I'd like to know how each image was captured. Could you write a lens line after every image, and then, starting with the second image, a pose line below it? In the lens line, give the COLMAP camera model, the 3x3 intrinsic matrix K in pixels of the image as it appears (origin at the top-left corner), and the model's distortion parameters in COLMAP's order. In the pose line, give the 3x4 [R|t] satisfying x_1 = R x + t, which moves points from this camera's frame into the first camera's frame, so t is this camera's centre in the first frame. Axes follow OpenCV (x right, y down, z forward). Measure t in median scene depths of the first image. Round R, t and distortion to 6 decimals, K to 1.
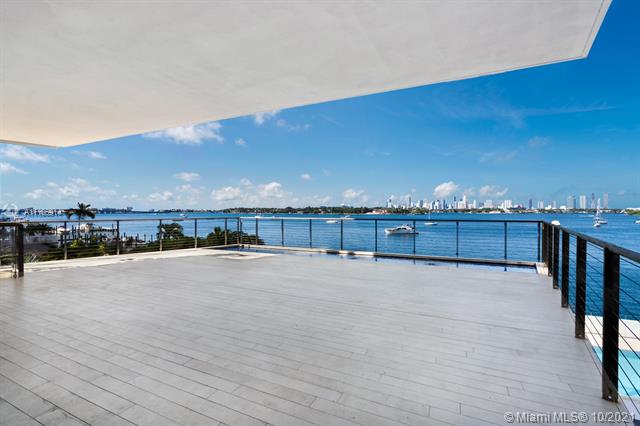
lens RADIAL K [[287.3, 0, 322.9], [0, 287.3, 210.8], [0, 0, 1]] dist [-0.007060, 0.002034]
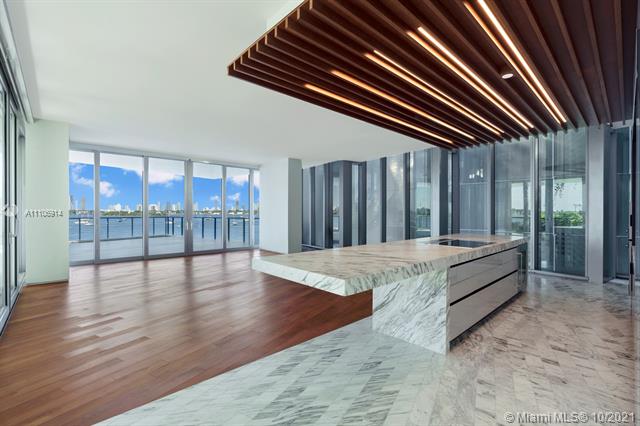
lens RADIAL K [[287.3, 0, 316.3], [0, 287.3, 213.1], [0, 0, 1]] dist [-0.007060, 0.002034]
pose [[0.105113, -0.001413, 0.994459, -0.260463], [-0.003712, 0.999991, 0.001814, 0.000483], [-0.994453, -0.003882, 0.105107, -0.079445]]
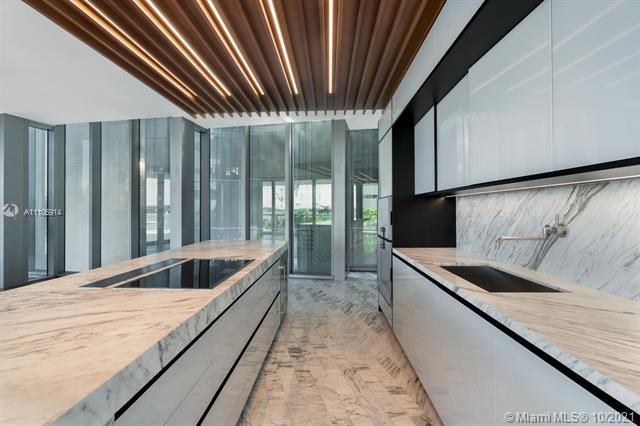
lens RADIAL K [[287.3, 0, 315.7], [0, 287.3, 211.2], [0, 0, 1]] dist [-0.007060, 0.002034]
pose [[-0.630348, 0.001143, 0.776312, -0.213080], [0.001077, 0.999999, -0.000598, 0.000625], [-0.776312, 0.000459, -0.630348, -0.101674]]
